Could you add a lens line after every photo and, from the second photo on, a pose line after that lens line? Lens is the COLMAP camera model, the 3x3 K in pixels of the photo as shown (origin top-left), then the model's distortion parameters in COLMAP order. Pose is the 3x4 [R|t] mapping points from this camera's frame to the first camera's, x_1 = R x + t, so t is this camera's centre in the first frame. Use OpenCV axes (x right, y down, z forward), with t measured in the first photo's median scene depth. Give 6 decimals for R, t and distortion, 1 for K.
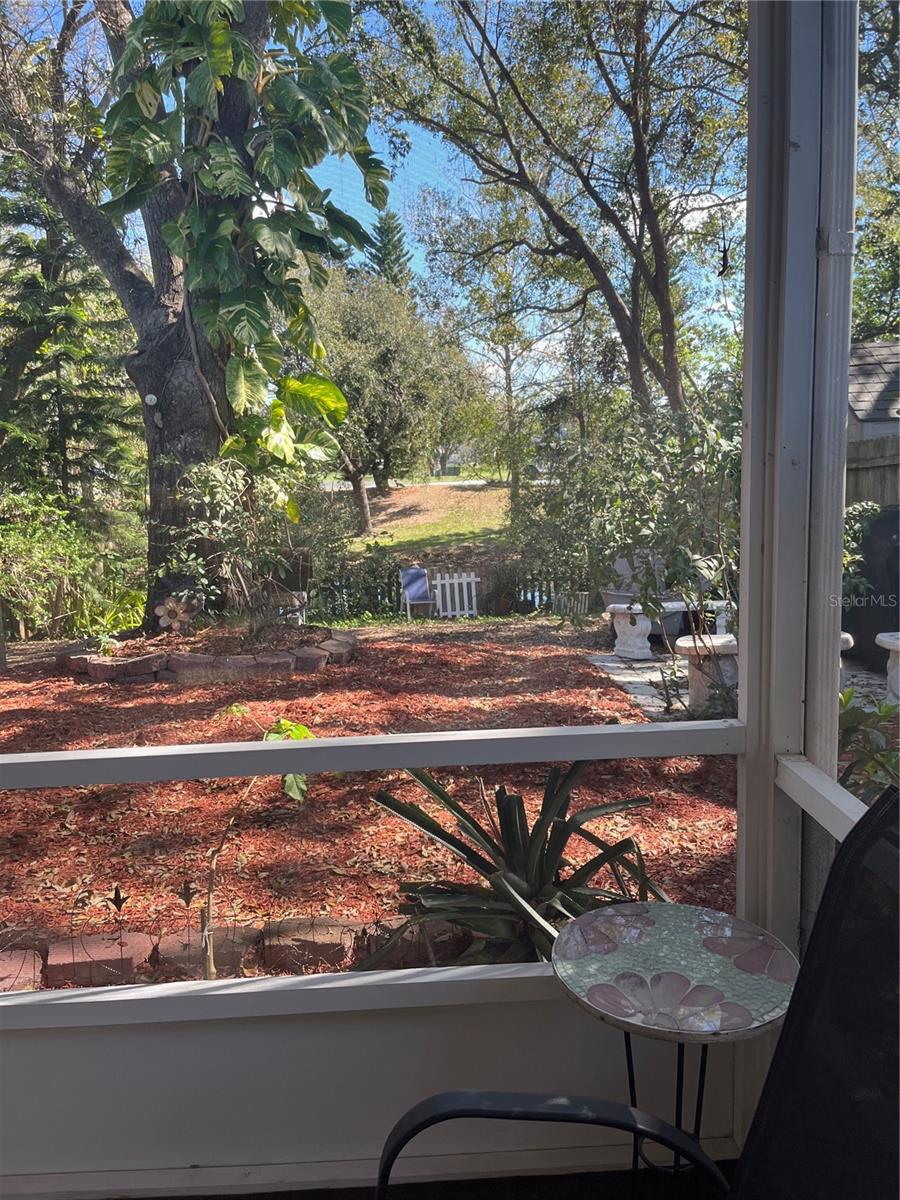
lens RADIAL K [[907.2, 0, 456.8], [0, 907.2, 602.7], [0, 0, 1]] dist [0.053763, -0.077552]
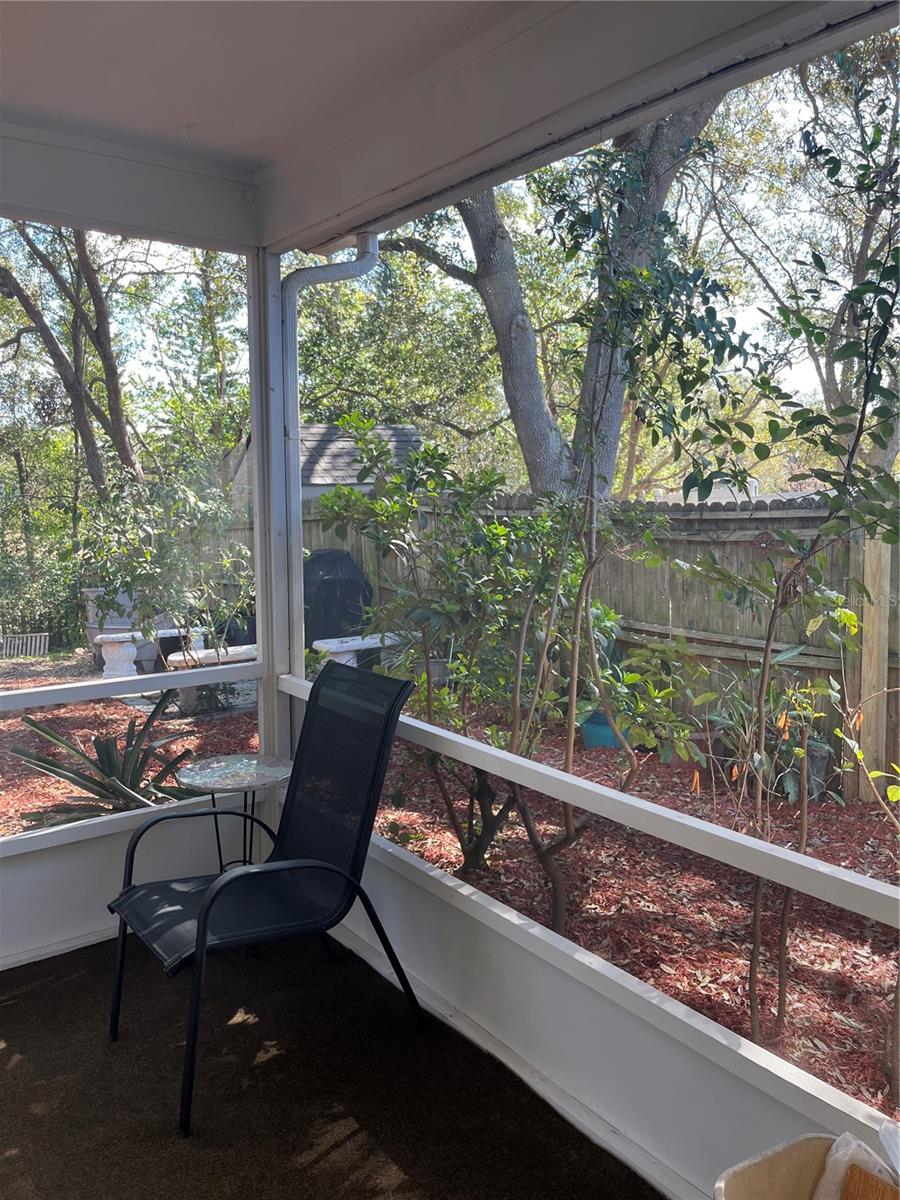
lens RADIAL K [[907.2, 0, 454.6], [0, 907.2, 598.4], [0, 0, 1]] dist [0.053763, -0.077552]
pose [[0.828376, -0.026208, 0.559559, -0.077710], [0.054615, 0.997925, -0.034113, 0.014667], [-0.557504, 0.058819, 0.828088, -0.156910]]
